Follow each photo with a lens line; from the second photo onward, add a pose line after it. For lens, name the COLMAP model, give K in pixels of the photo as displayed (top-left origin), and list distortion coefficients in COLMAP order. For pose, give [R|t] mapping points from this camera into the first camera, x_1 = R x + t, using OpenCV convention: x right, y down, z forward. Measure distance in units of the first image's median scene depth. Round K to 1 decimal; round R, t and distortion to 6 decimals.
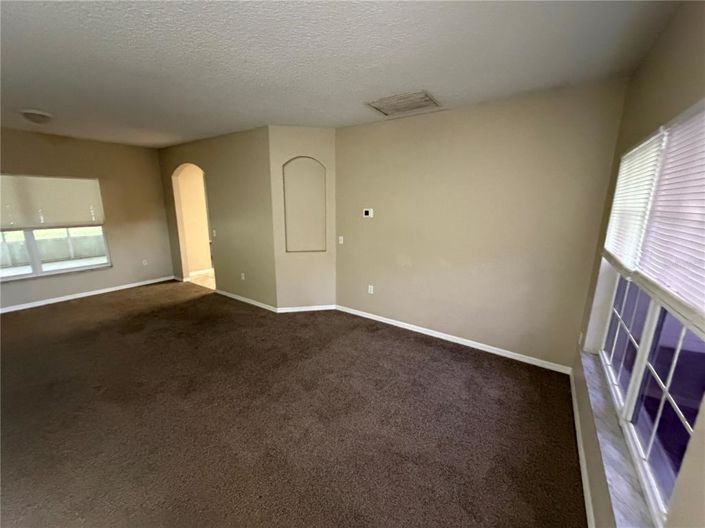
lens RADIAL K [[282.7, 0, 352.8], [0, 282.7, 263.0], [0, 0, 1]] dist [0.000549, 0.001190]
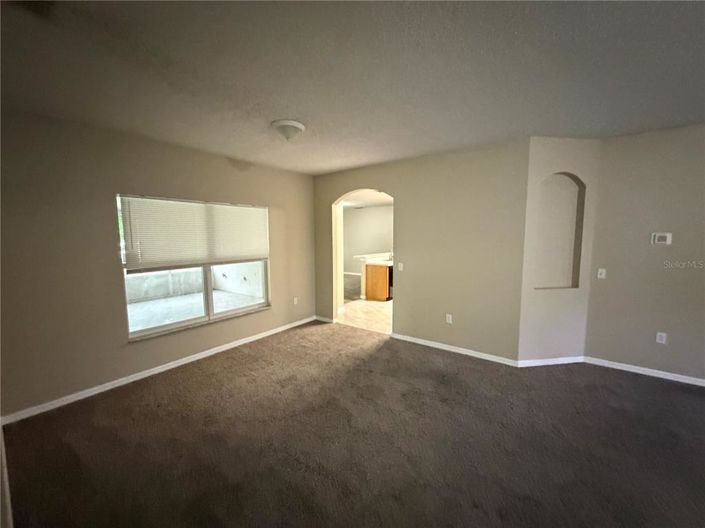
lens RADIAL K [[282.7, 0, 346.6], [0, 282.7, 261.1], [0, 0, 1]] dist [0.000549, 0.001190]
pose [[0.998887, -0.011874, -0.045644, -0.731512], [0.006290, 0.992683, -0.120583, -0.024572], [0.046742, 0.120162, 0.991653, 0.175554]]
